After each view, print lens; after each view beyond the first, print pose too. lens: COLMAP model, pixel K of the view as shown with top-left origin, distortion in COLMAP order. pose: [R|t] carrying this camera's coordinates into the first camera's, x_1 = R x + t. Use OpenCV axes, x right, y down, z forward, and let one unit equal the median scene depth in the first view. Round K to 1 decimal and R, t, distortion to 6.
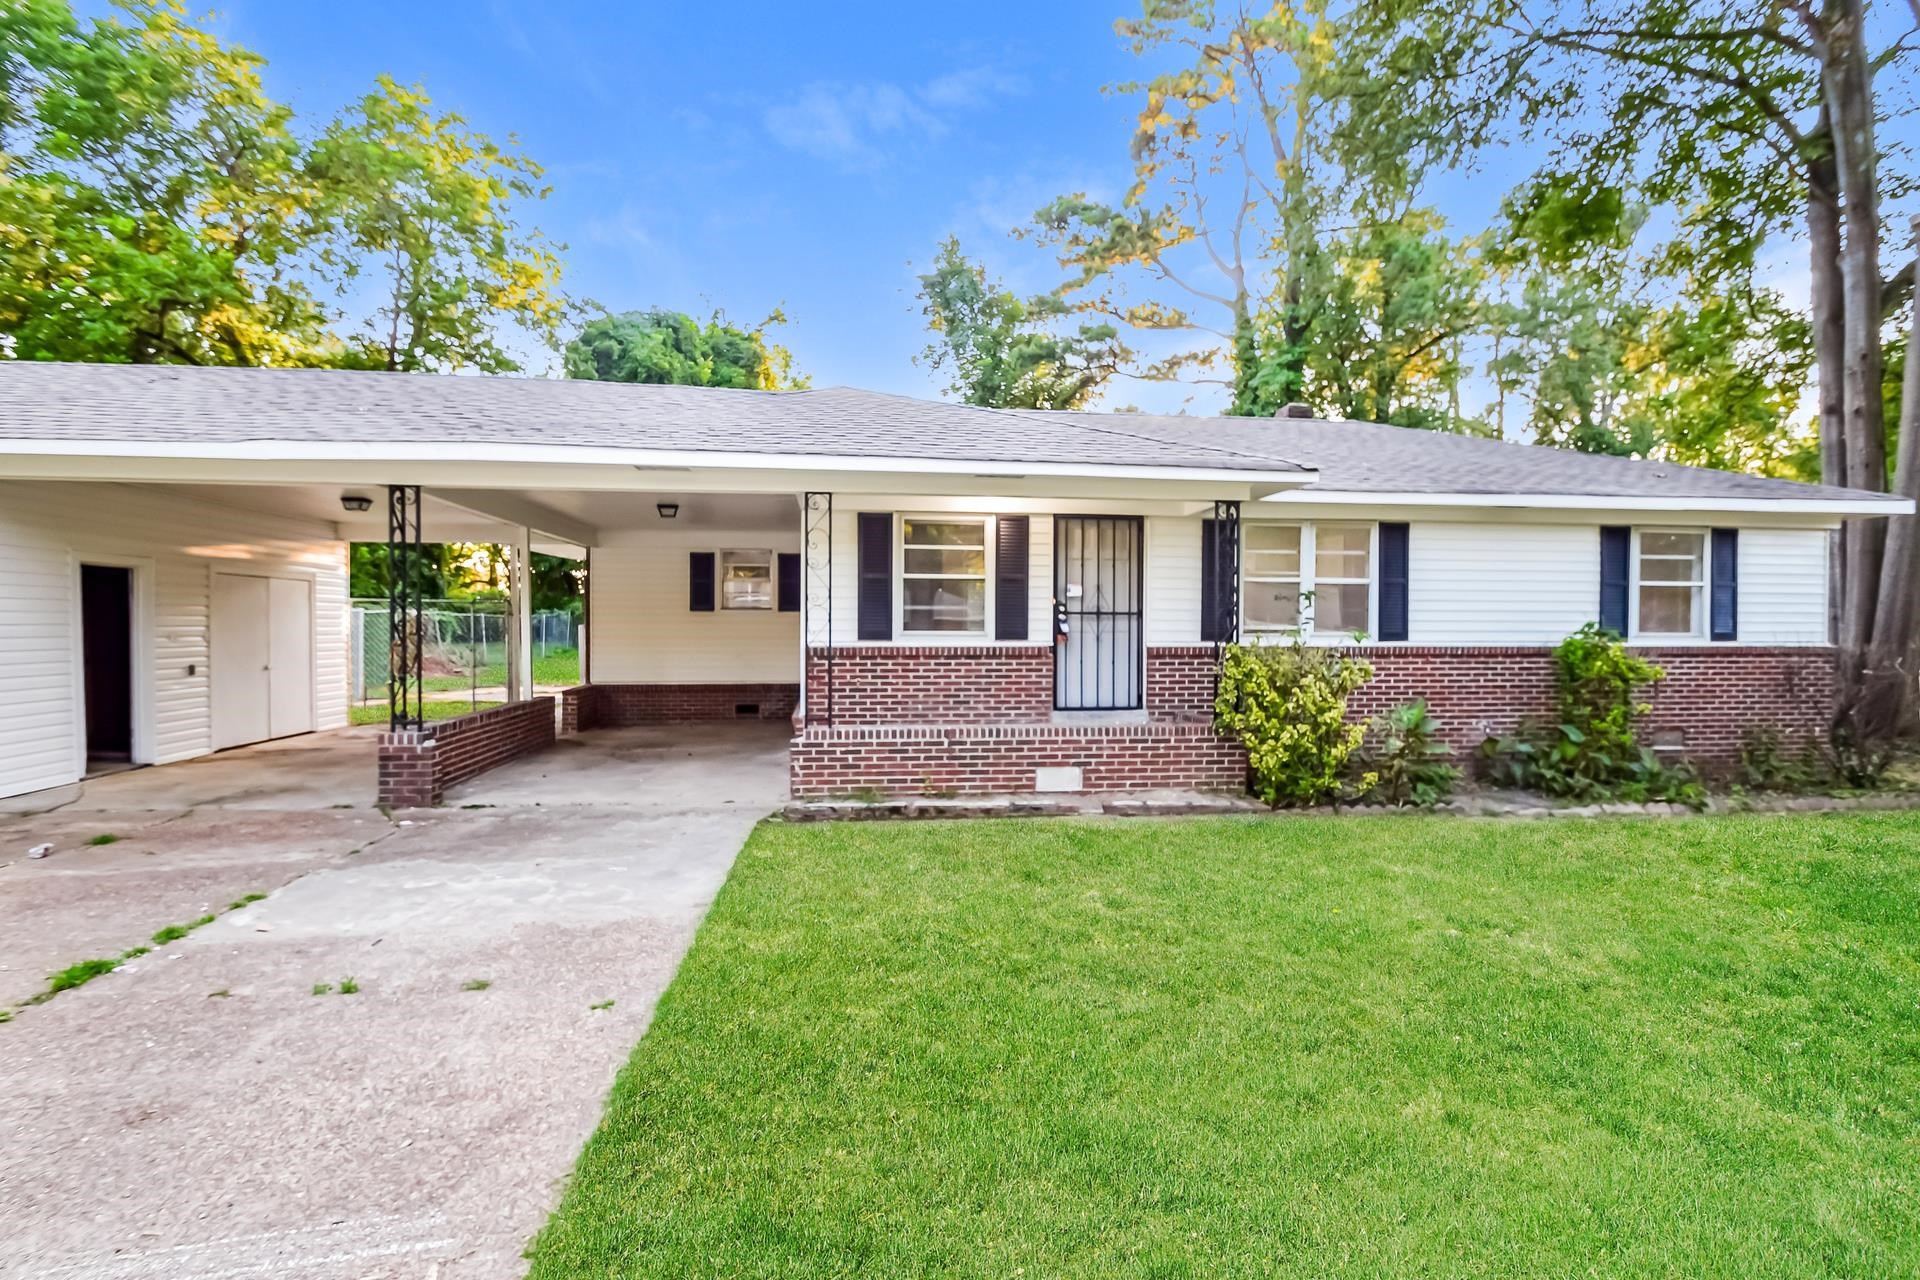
lens RADIAL K [[865.0, 0, 944.4], [0, 865.0, 624.7], [0, 0, 1]] dist [0.002684, -0.003501]
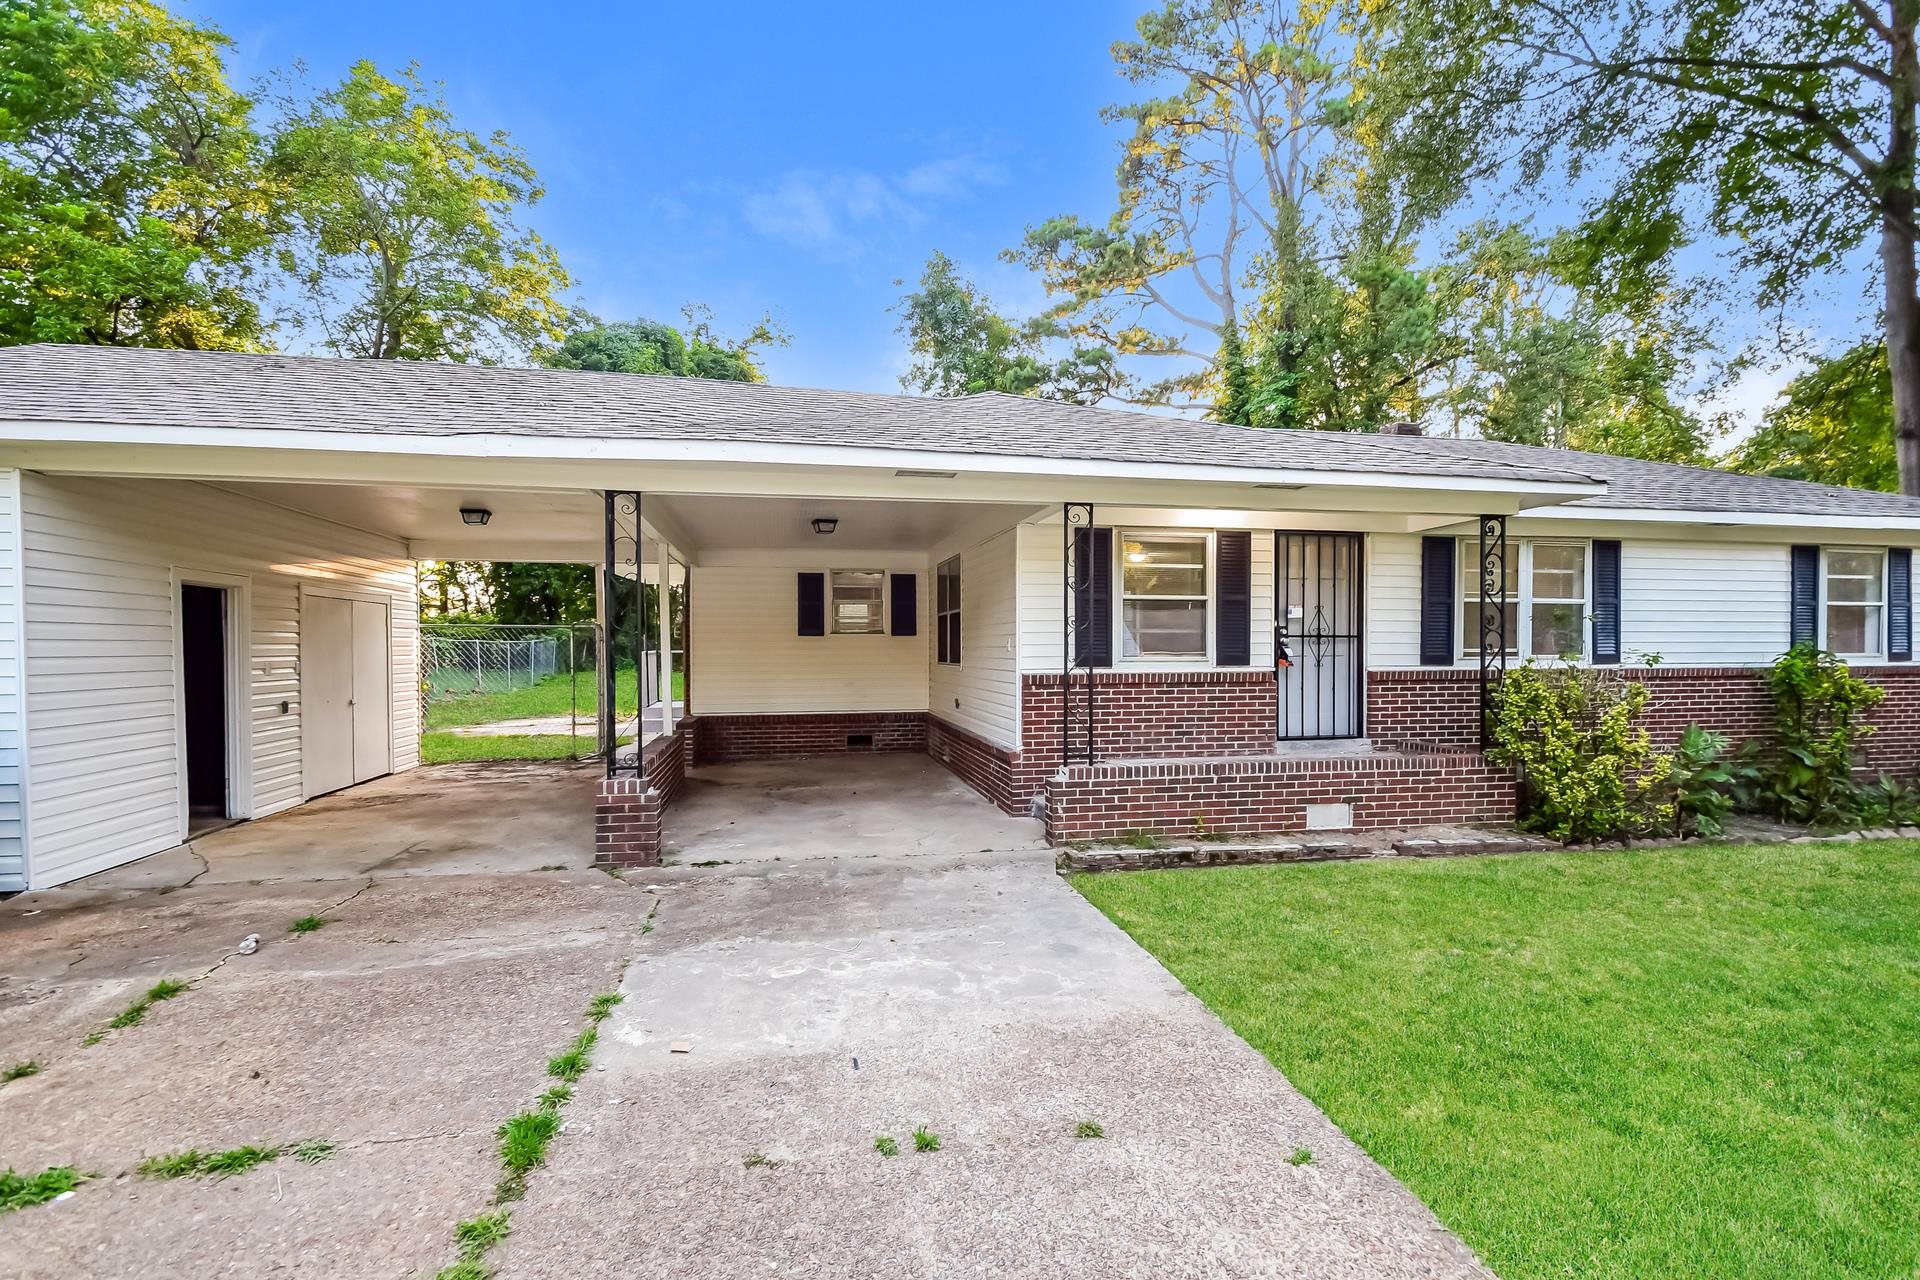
lens RADIAL K [[865.0, 0, 971.7], [0, 865.0, 650.2], [0, 0, 1]] dist [0.002684, -0.003501]
pose [[0.997350, -0.005761, 0.072524, -0.247944], [0.005702, 0.999983, 0.001029, -0.001018], [-0.072529, -0.000613, 0.997366, 0.091420]]
